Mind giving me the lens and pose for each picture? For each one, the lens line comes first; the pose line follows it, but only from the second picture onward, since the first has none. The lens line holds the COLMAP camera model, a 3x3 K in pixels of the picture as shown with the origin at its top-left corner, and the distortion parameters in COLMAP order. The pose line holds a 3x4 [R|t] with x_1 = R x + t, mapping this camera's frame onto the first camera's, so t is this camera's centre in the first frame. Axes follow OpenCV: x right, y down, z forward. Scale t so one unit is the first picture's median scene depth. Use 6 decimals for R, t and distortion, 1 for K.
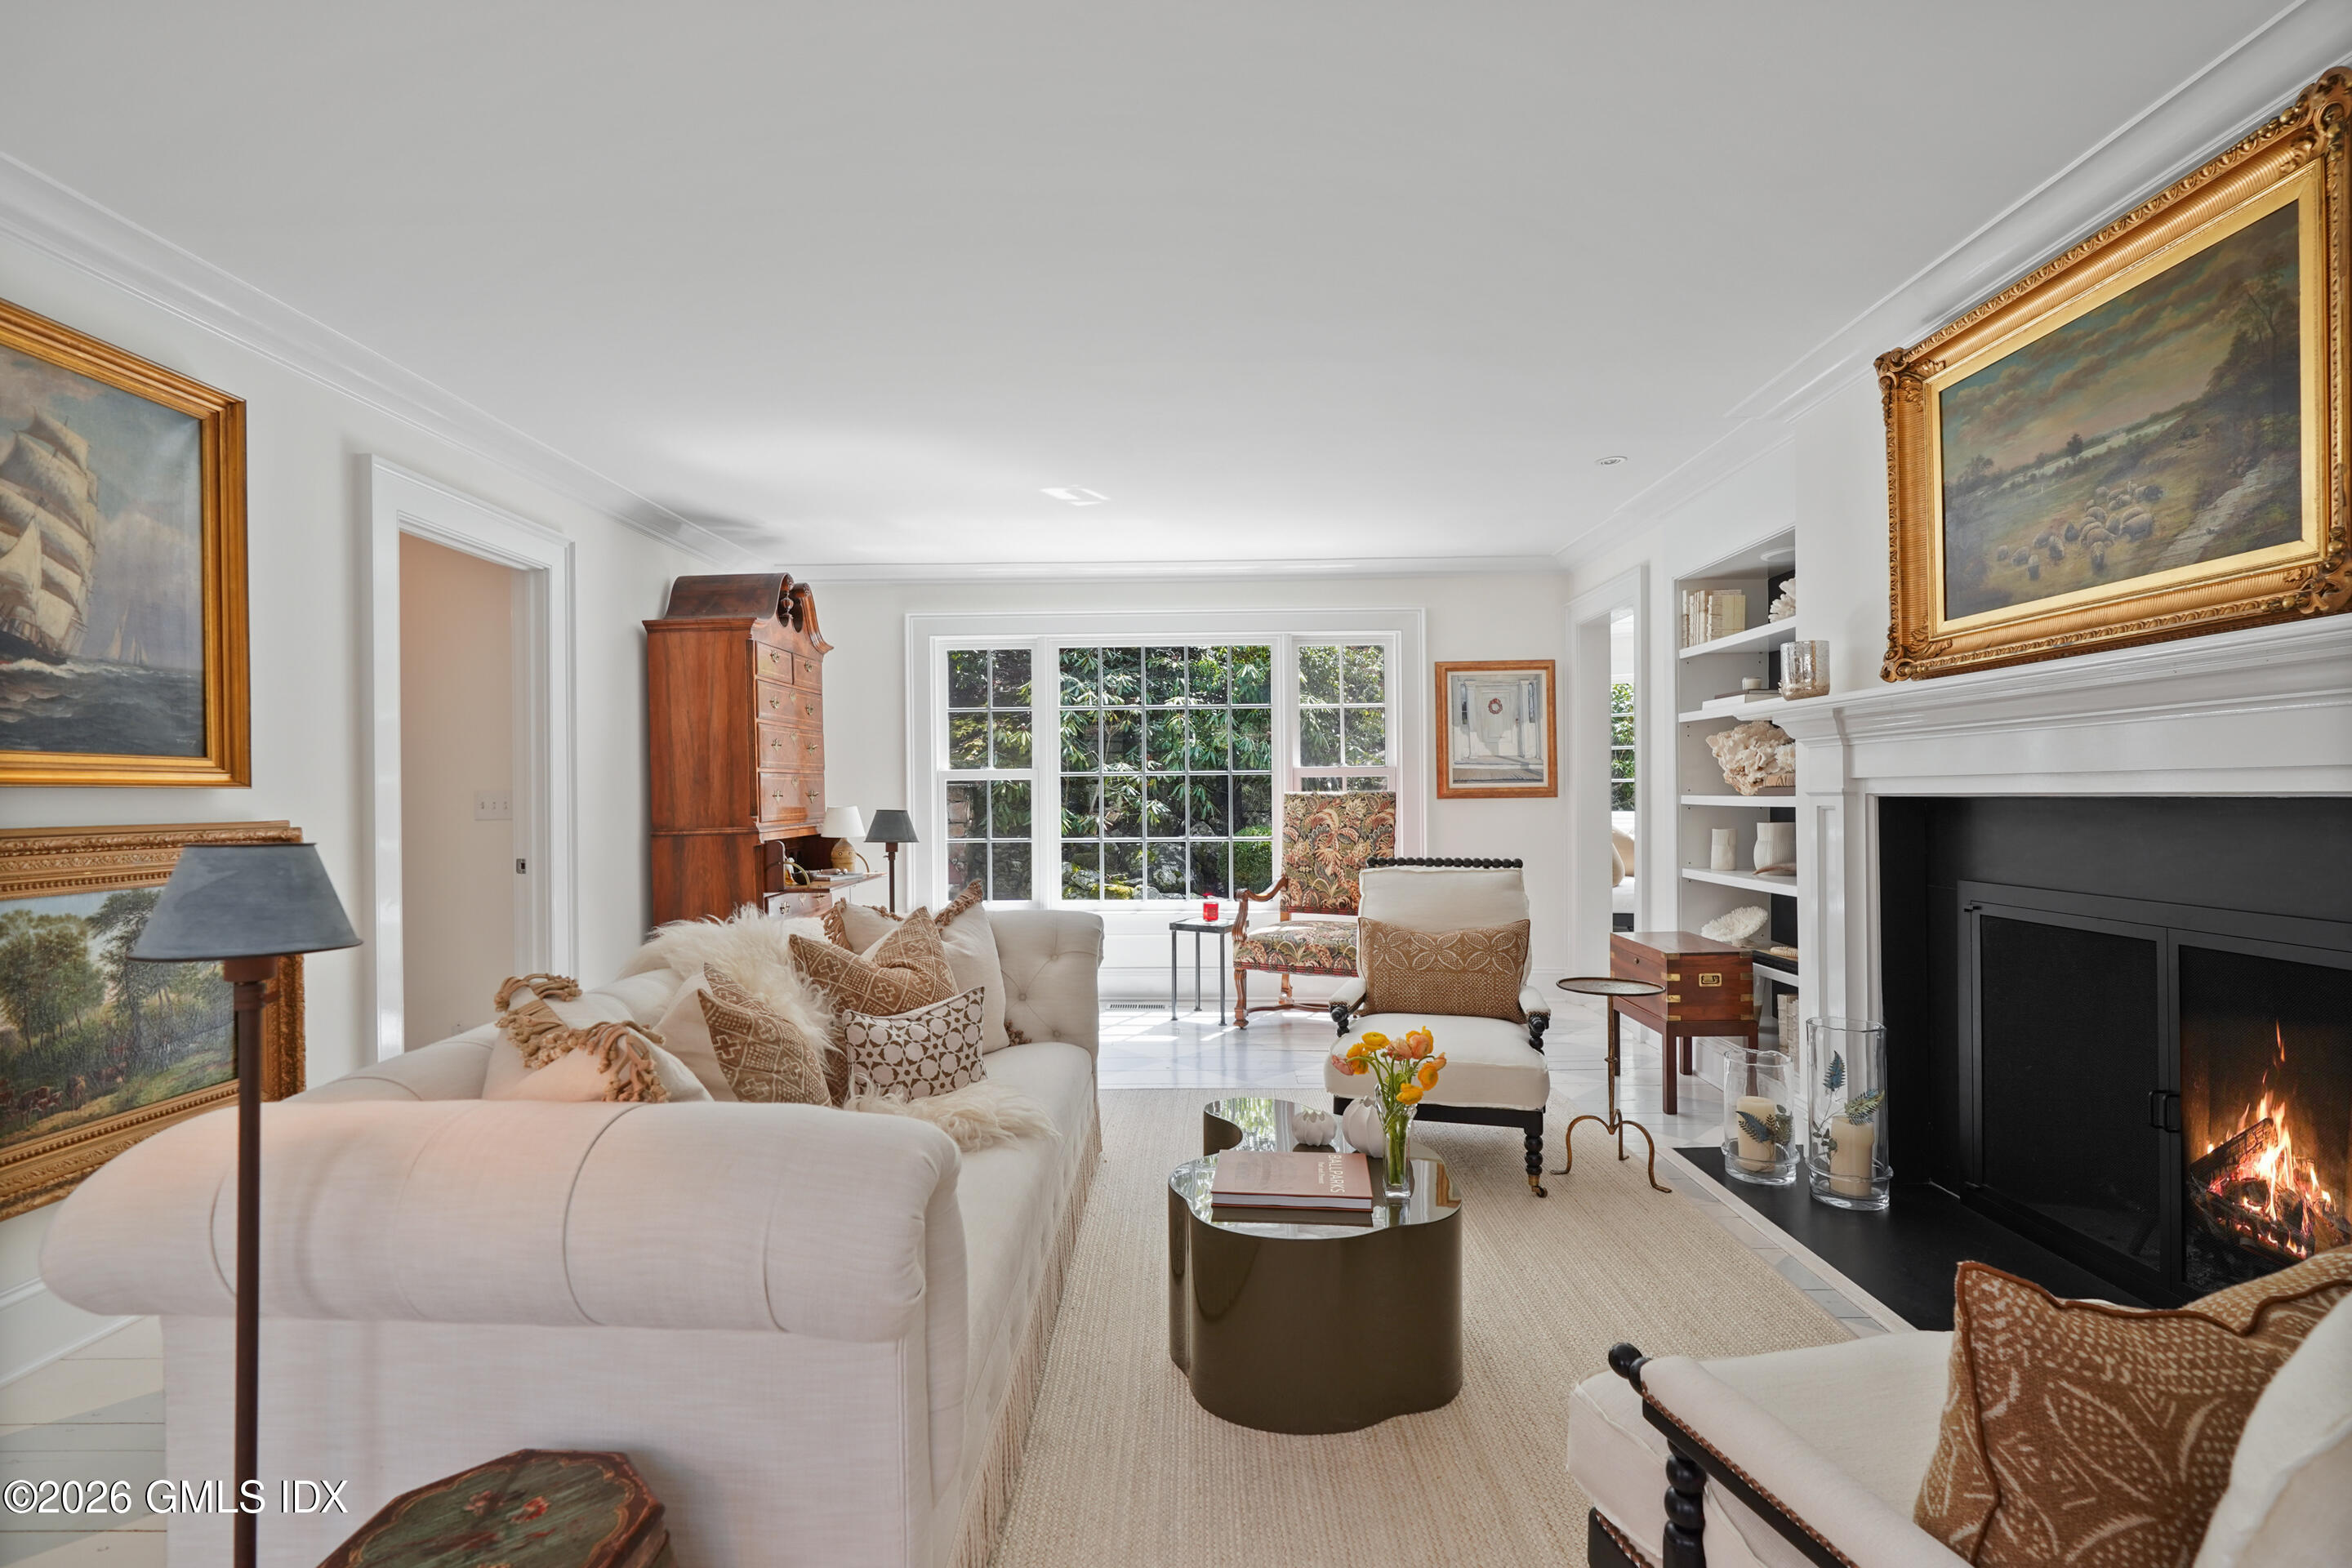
lens RADIAL K [[1105.5, 0, 1171.0], [0, 1105.5, 790.7], [0, 0, 1]] dist [-0.003074, 0.001499]
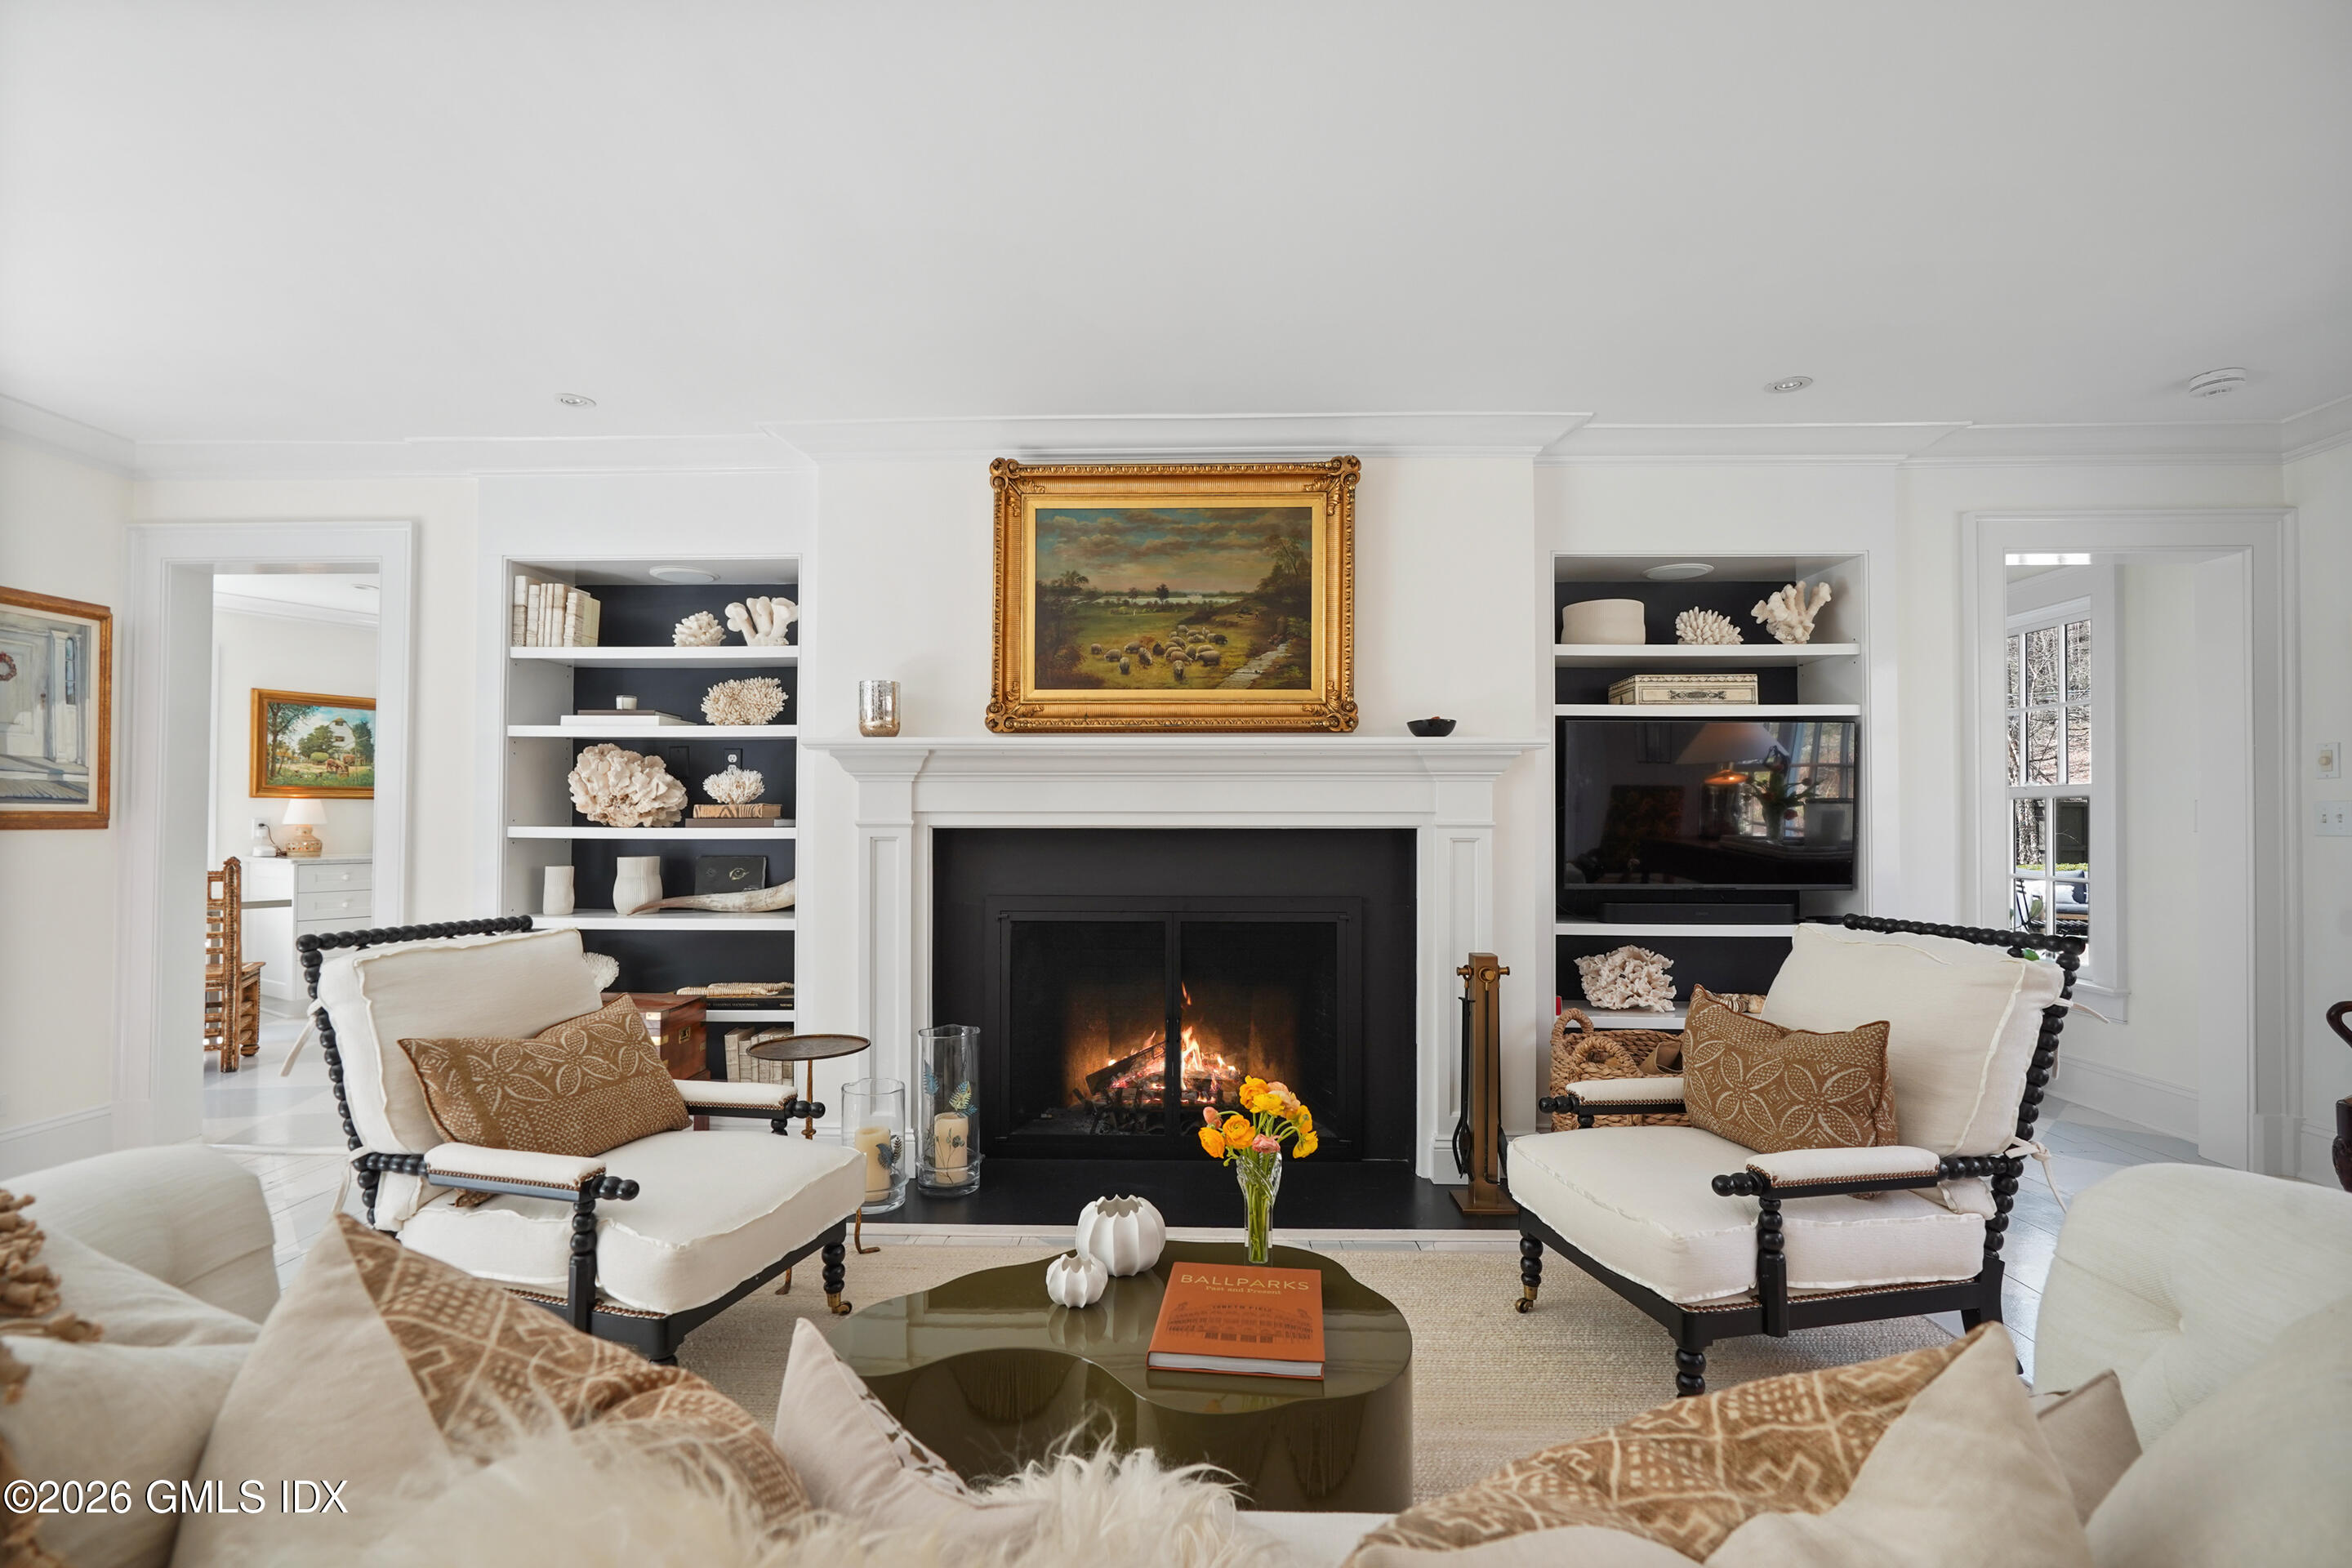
lens RADIAL K [[1105.5, 0, 1175.1], [0, 1105.5, 796.4], [0, 0, 1]] dist [-0.003074, 0.001499]
pose [[-0.004300, 0.030993, 0.999510, -0.603705], [-0.005387, 0.999504, -0.031016, 0.008062], [-0.999976, -0.005518, -0.004131, 0.903620]]
